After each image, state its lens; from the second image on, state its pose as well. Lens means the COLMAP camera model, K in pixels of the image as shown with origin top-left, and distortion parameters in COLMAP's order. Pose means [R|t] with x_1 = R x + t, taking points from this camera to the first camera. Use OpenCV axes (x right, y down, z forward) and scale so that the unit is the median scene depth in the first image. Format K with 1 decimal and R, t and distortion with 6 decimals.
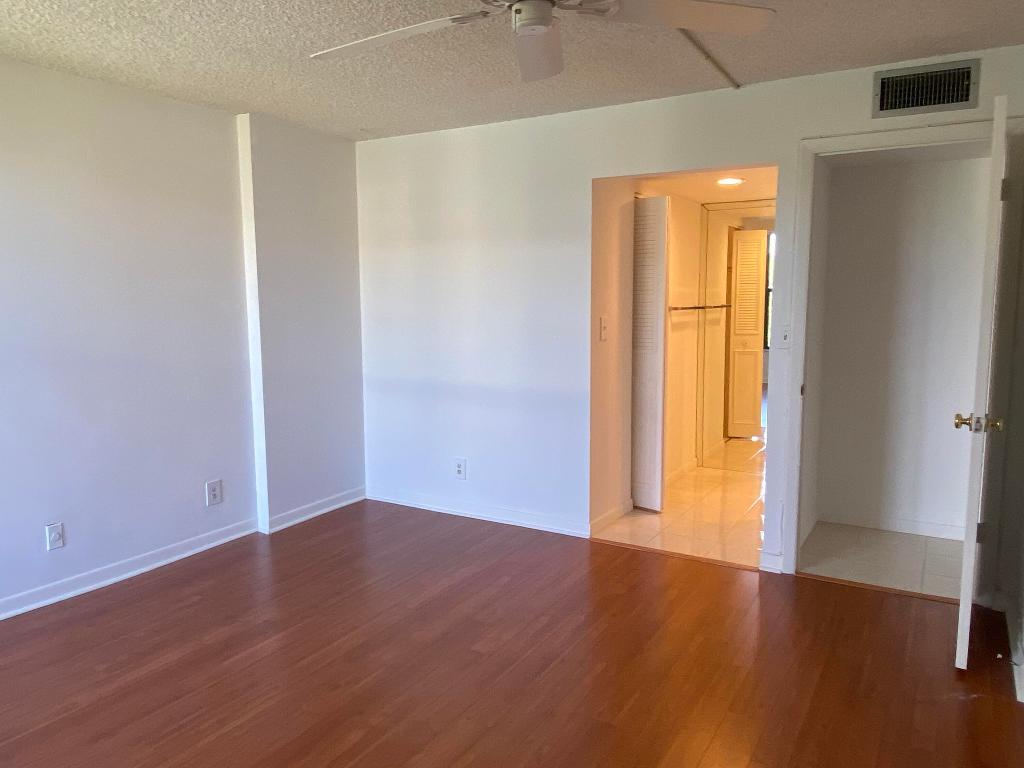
lens RADIAL K [[742.6, 0, 512.0], [0, 742.6, 384.0], [0, 0, 1]] dist [-0.000973, -0.006213]
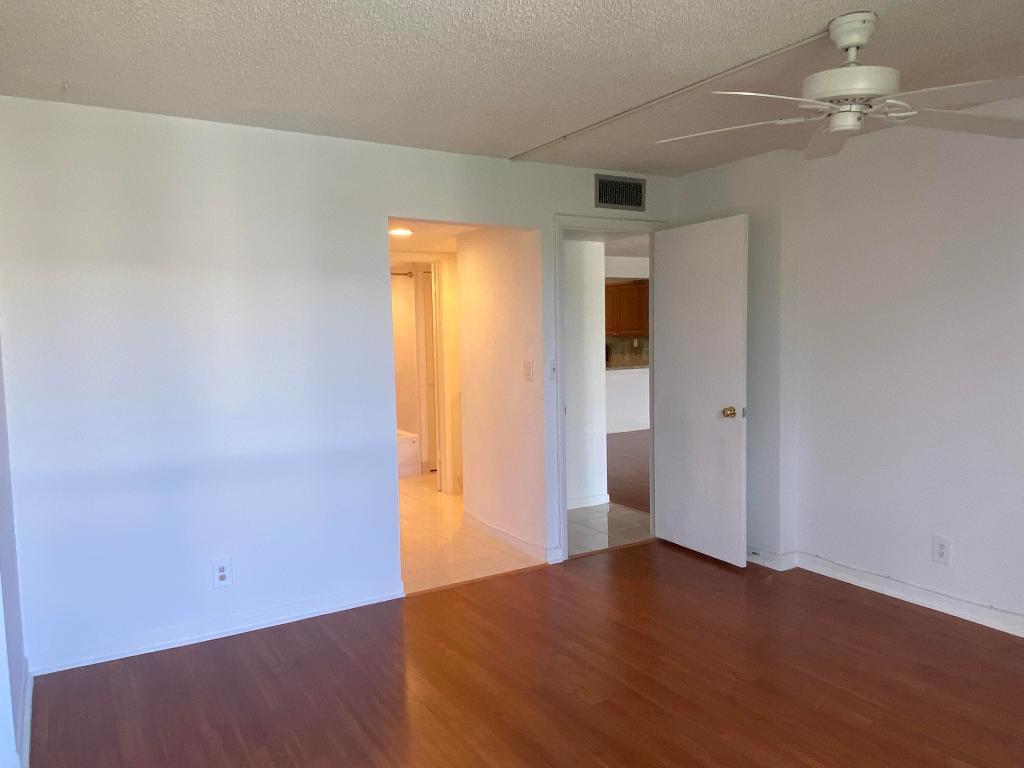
lens RADIAL K [[742.6, 0, 512.0], [0, 742.6, 384.0], [0, 0, 1]] dist [-0.000973, -0.006213]
pose [[0.476433, -0.062382, 0.876995, -0.608359], [0.120627, 0.992685, 0.005079, -0.045869], [-0.870896, 0.103369, 0.480473, 0.389616]]
